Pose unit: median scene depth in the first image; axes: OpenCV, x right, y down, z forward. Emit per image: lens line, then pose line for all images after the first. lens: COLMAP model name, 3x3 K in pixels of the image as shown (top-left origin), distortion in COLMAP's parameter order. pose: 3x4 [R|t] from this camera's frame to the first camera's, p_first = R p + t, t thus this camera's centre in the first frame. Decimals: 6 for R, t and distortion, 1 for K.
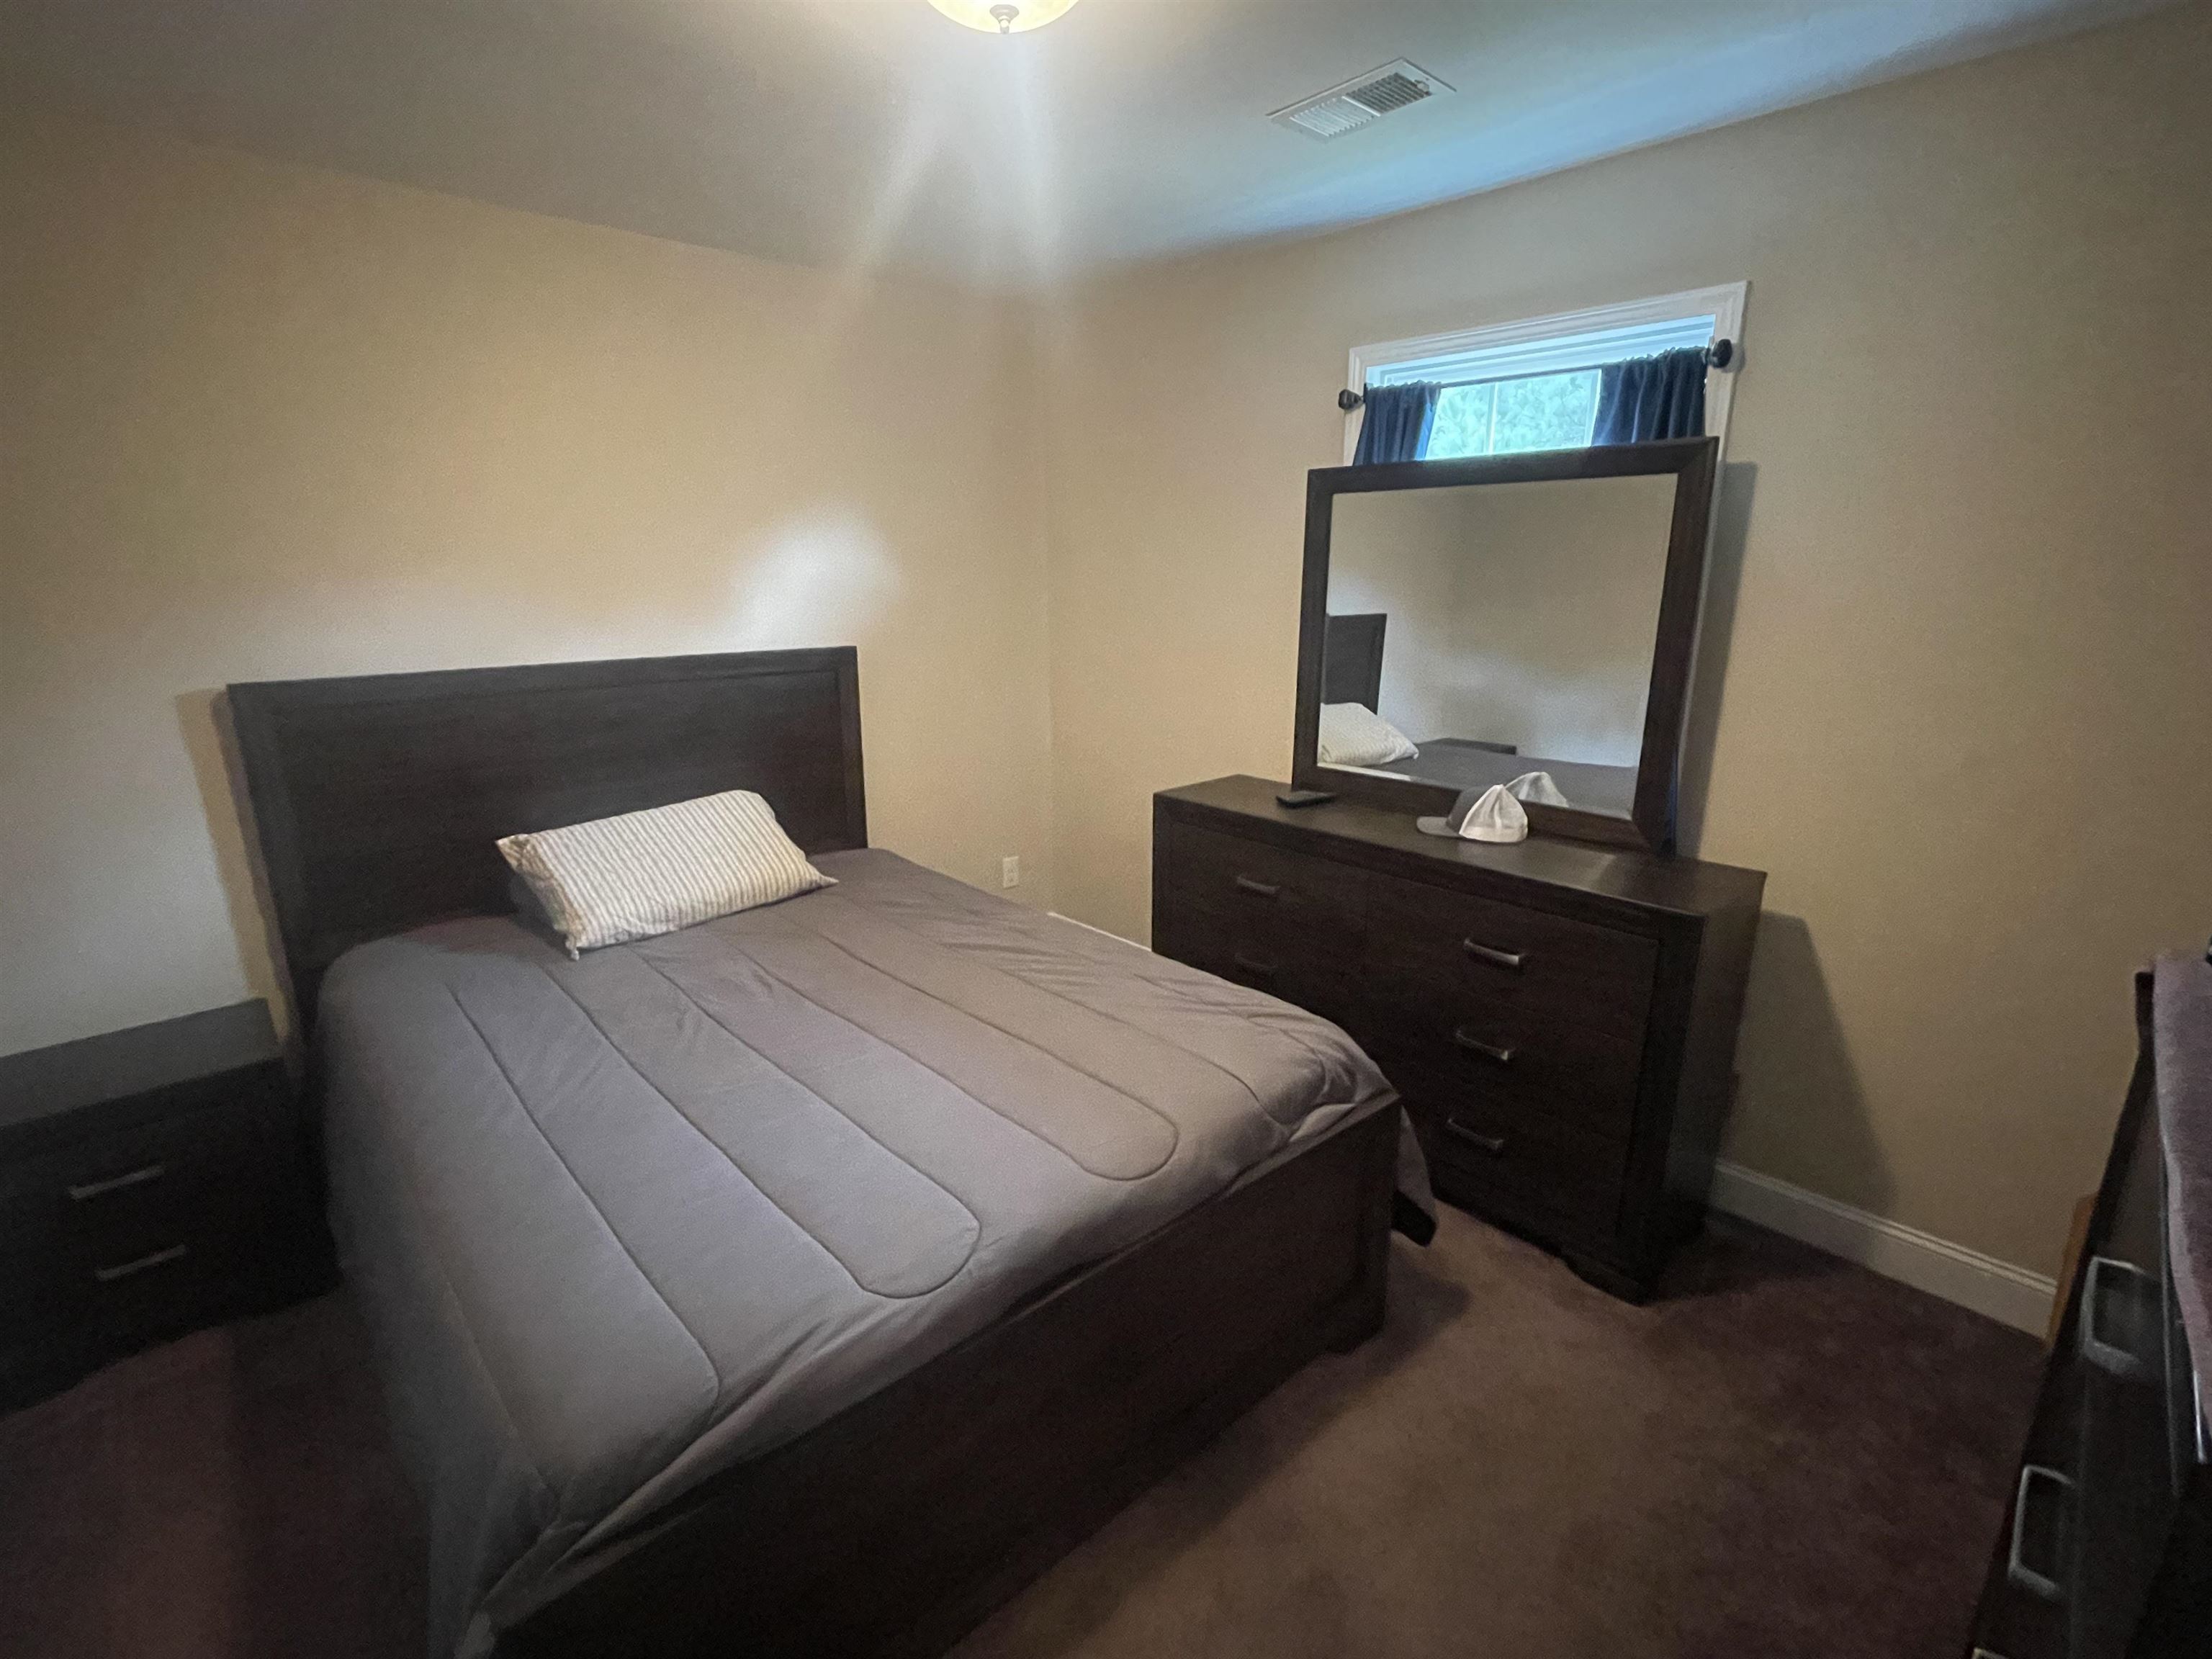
lens RADIAL K [[1024.6, 0, 1100.9], [0, 1024.6, 831.1], [0, 0, 1]] dist [0.000633, -0.000016]
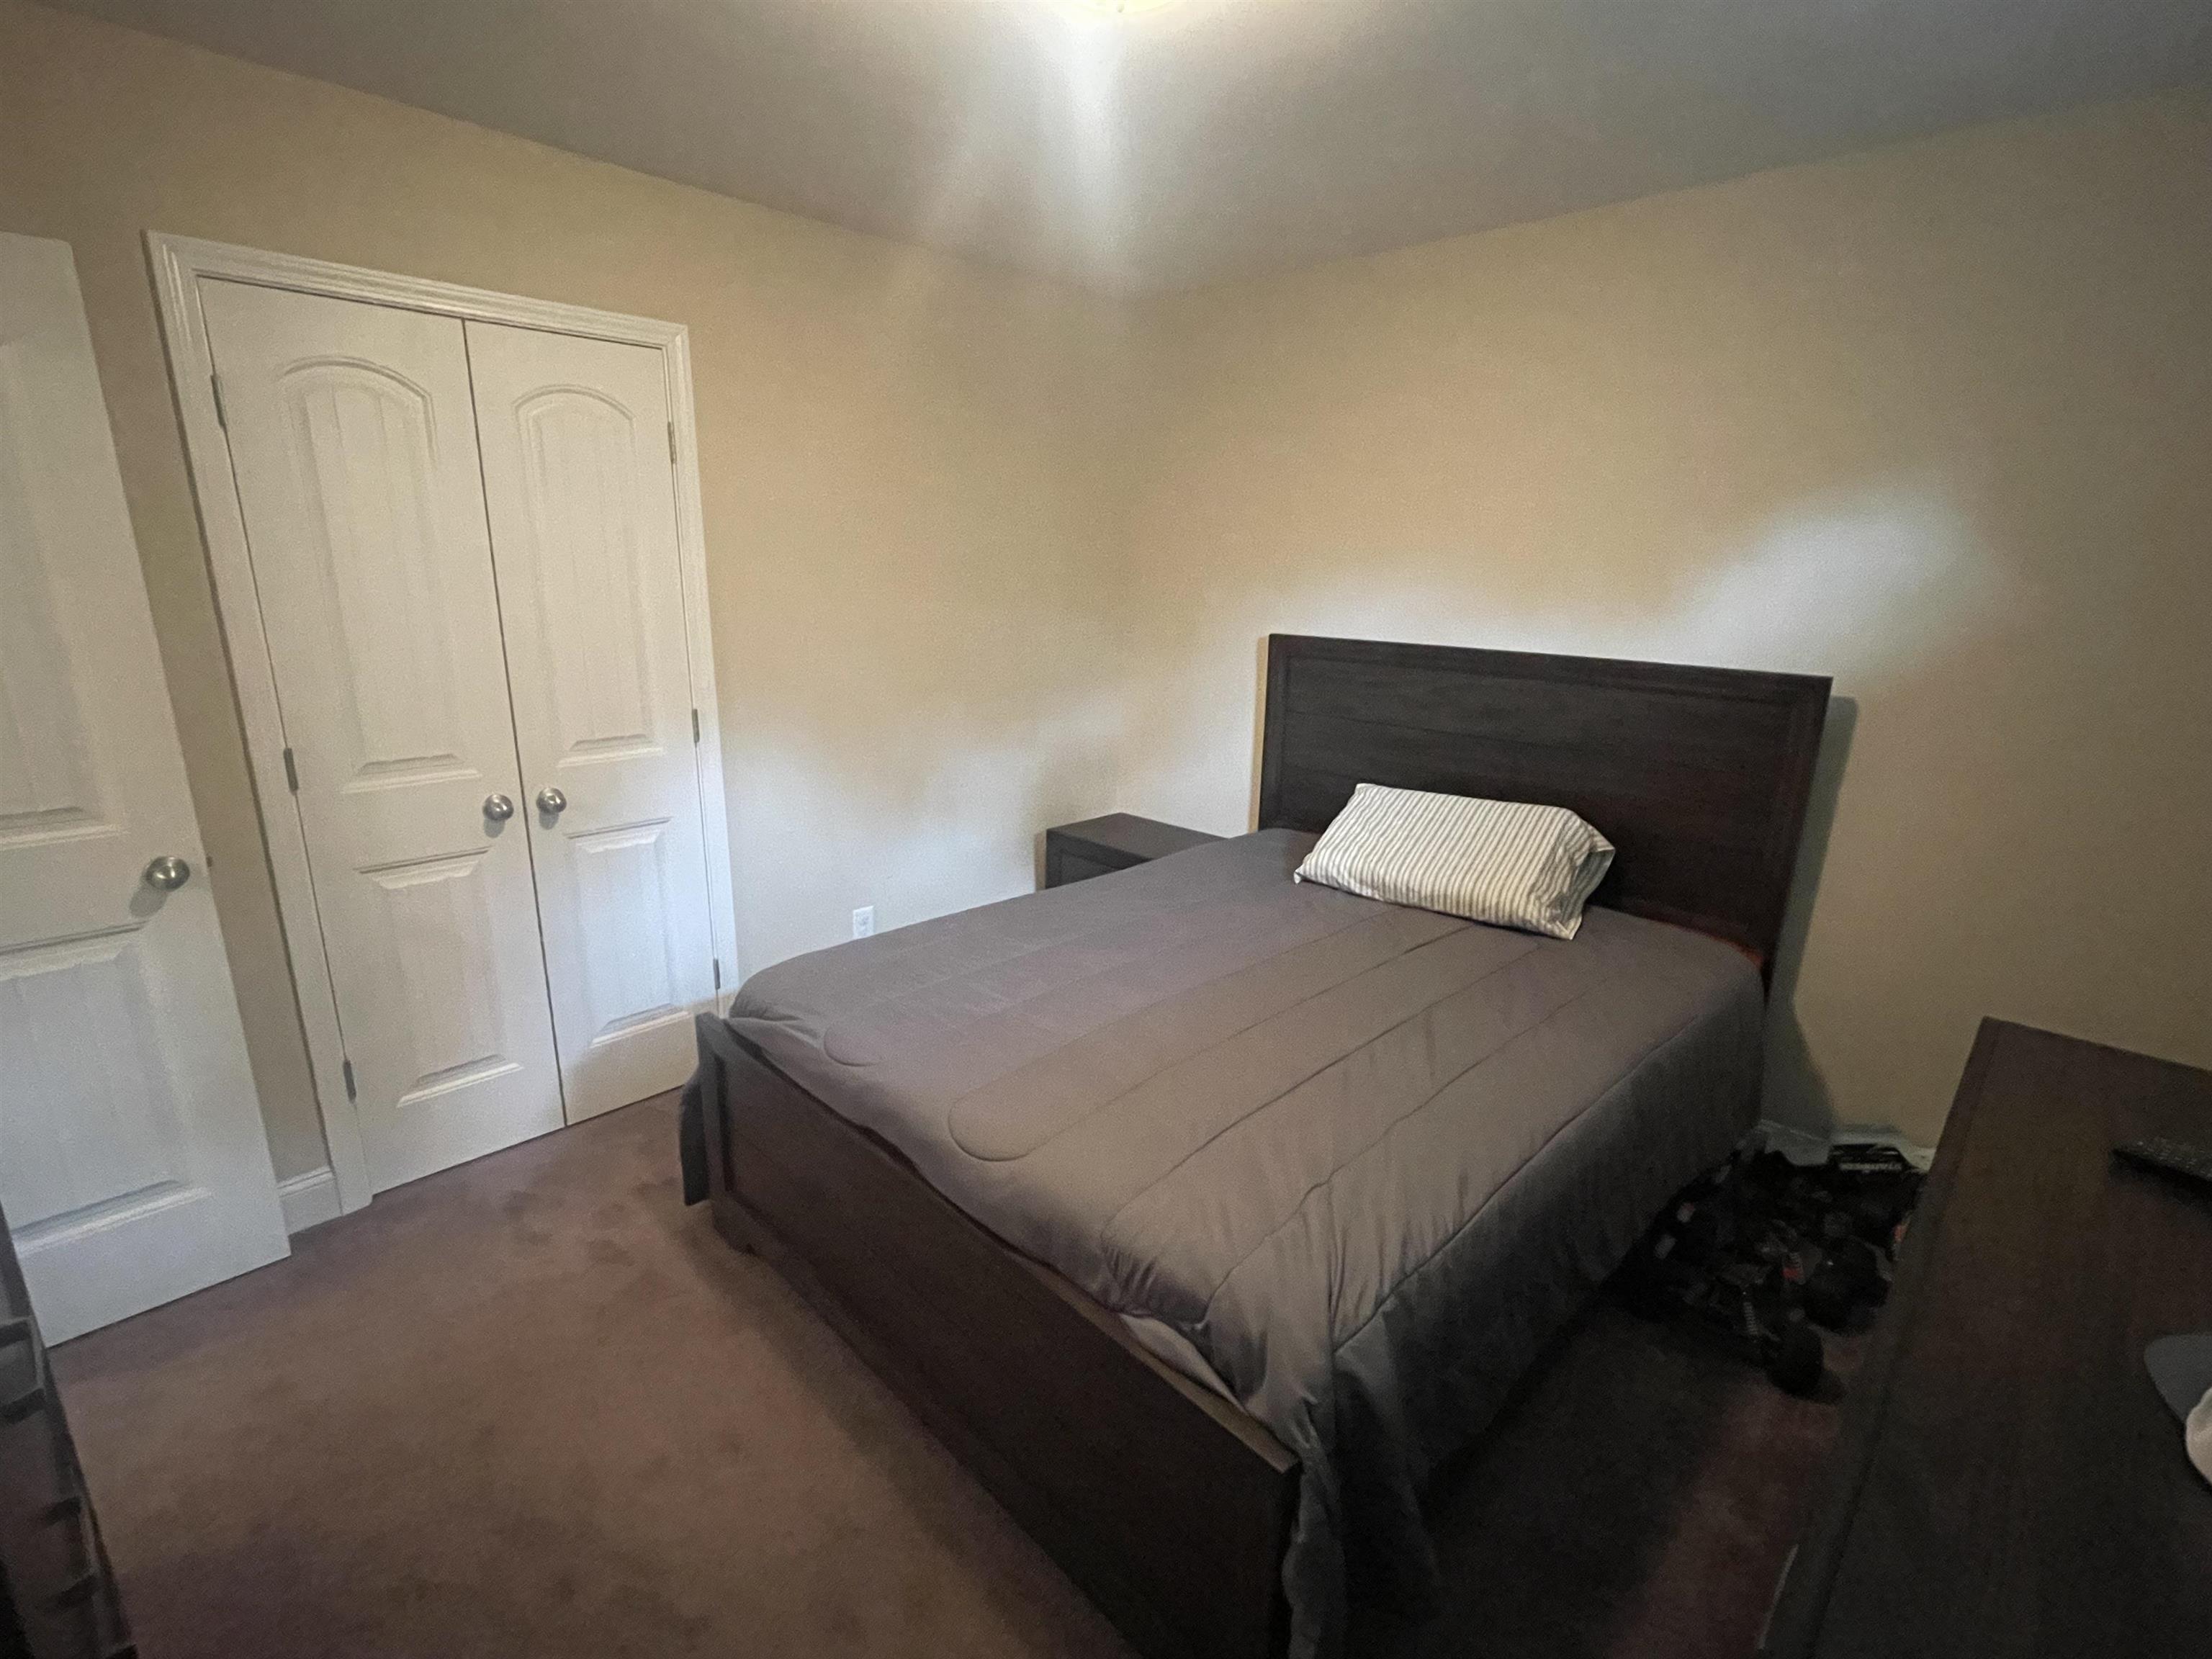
lens RADIAL K [[1024.6, 0, 1096.4], [0, 1024.6, 831.0], [0, 0, 1]] dist [0.000633, -0.000016]
pose [[0.031188, 0.260030, -0.965097, 0.598303], [-0.269674, 0.931947, 0.242384, -0.152281], [0.962446, 0.252702, 0.099189, 0.595688]]
